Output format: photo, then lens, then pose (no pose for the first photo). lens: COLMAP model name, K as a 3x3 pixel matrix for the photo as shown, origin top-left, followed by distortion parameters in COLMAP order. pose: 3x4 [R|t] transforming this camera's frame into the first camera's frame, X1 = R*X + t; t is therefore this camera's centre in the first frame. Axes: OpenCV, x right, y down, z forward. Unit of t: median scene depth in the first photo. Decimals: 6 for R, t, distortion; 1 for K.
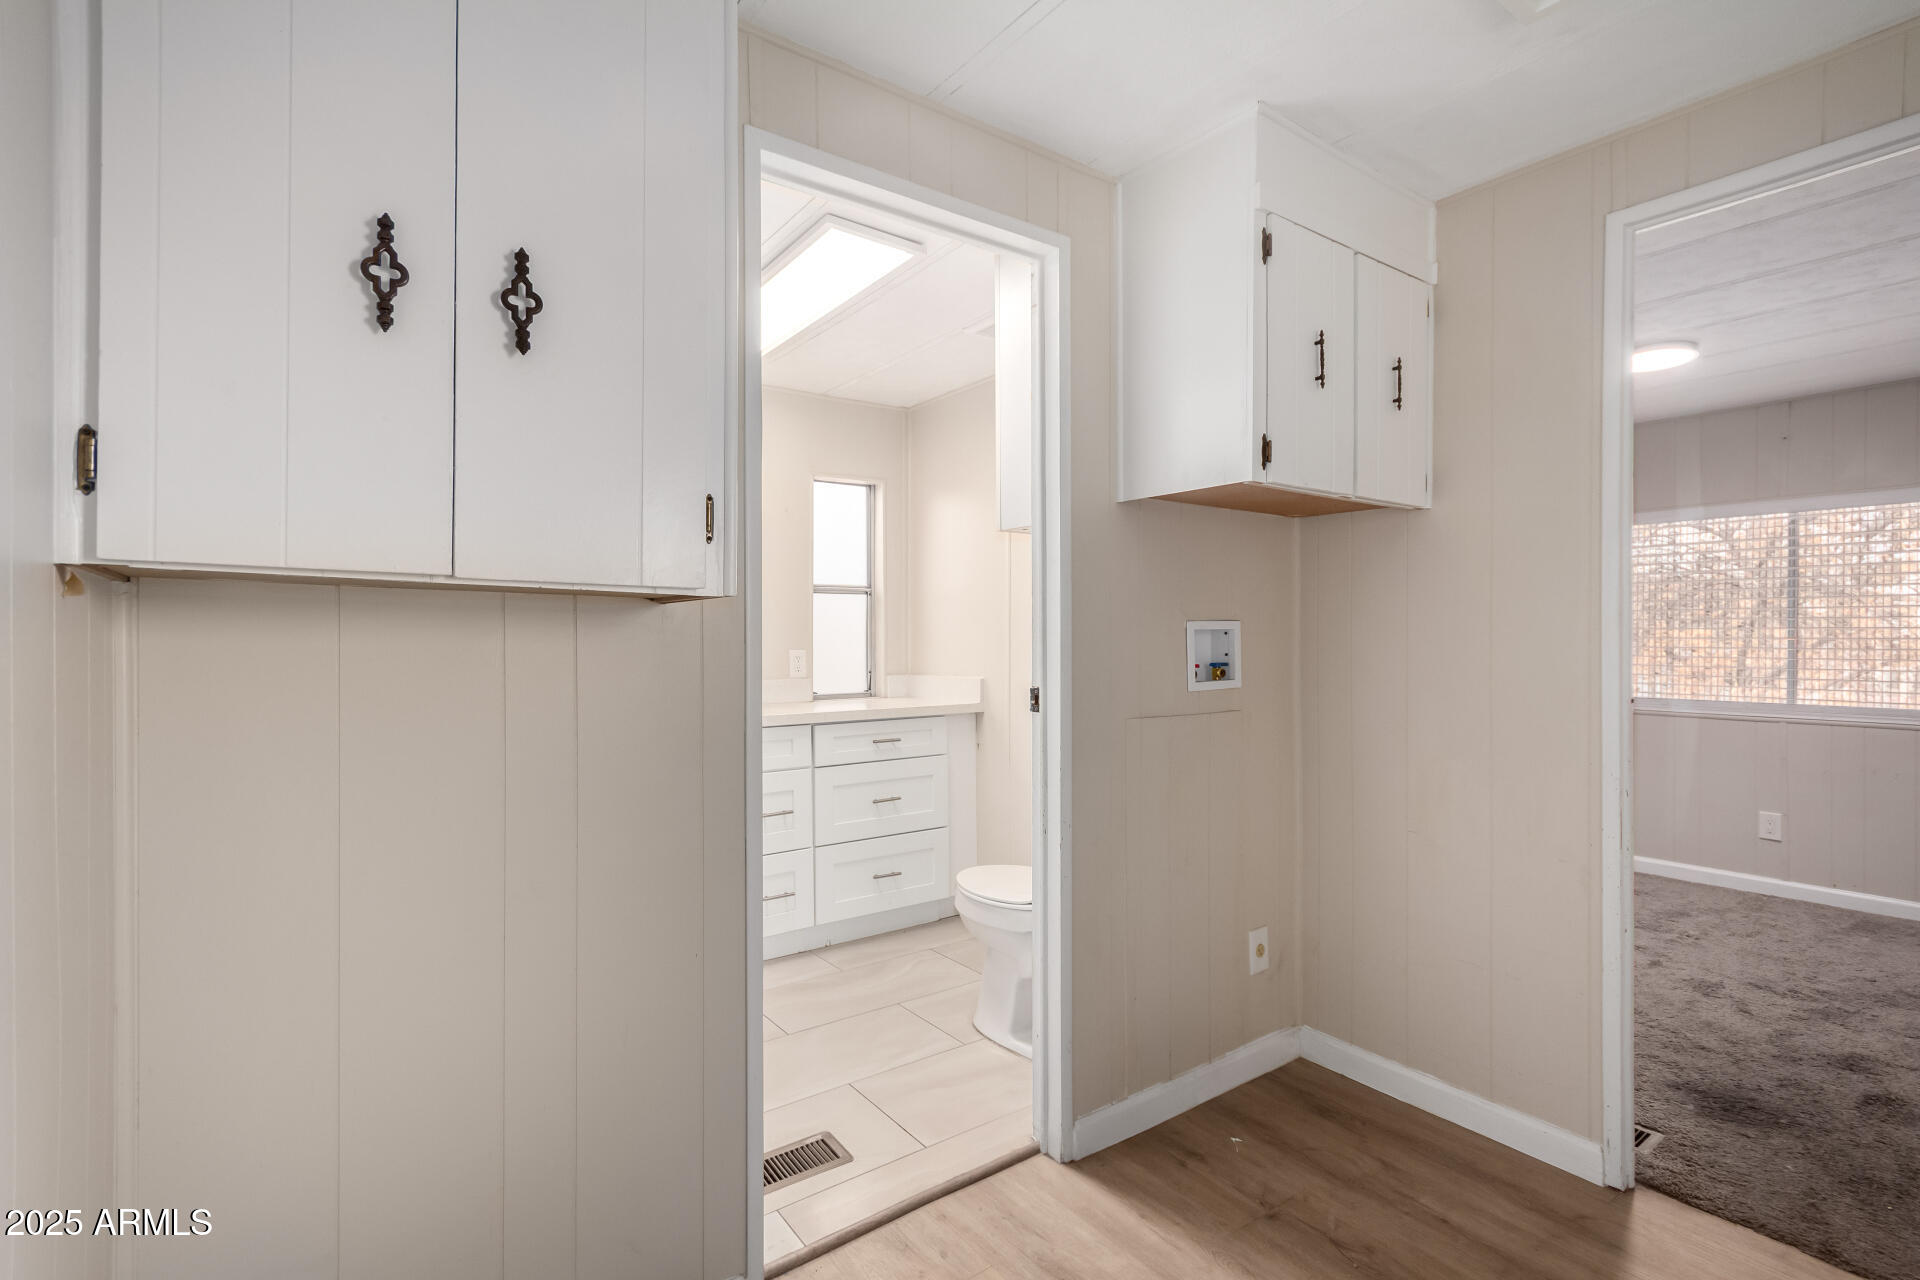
lens RADIAL K [[897.7, 0, 958.6], [0, 897.7, 638.6], [0, 0, 1]] dist [0.001626, -0.000067]
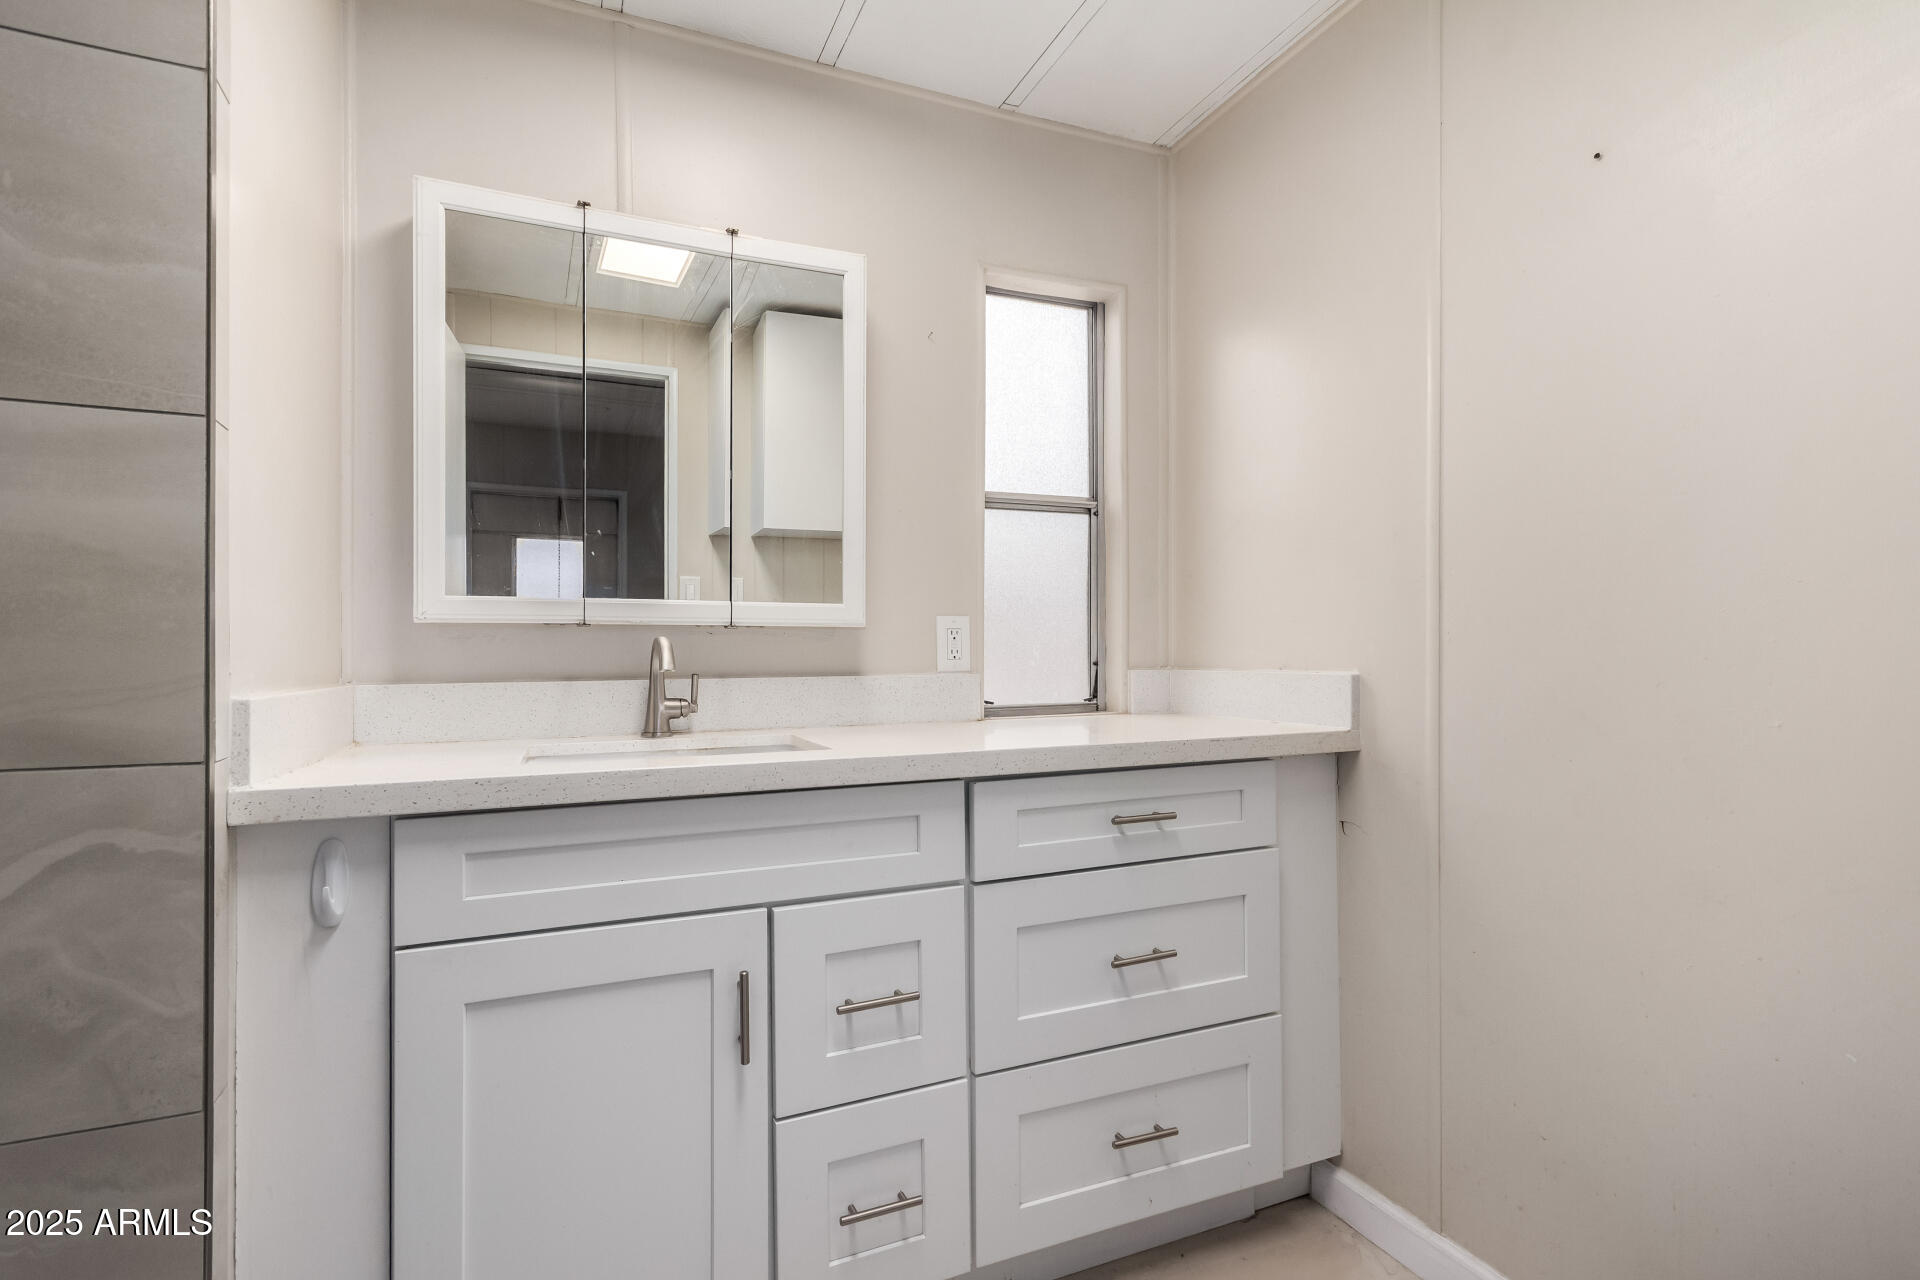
lens RADIAL K [[897.7, 0, 961.4], [0, 897.7, 640.4], [0, 0, 1]] dist [0.001626, -0.000067]
pose [[0.975330, -0.001083, -0.220749, -0.062564], [0.000246, 0.999993, -0.003820, 0.027426], [0.220751, 0.003671, 0.975323, 0.503365]]
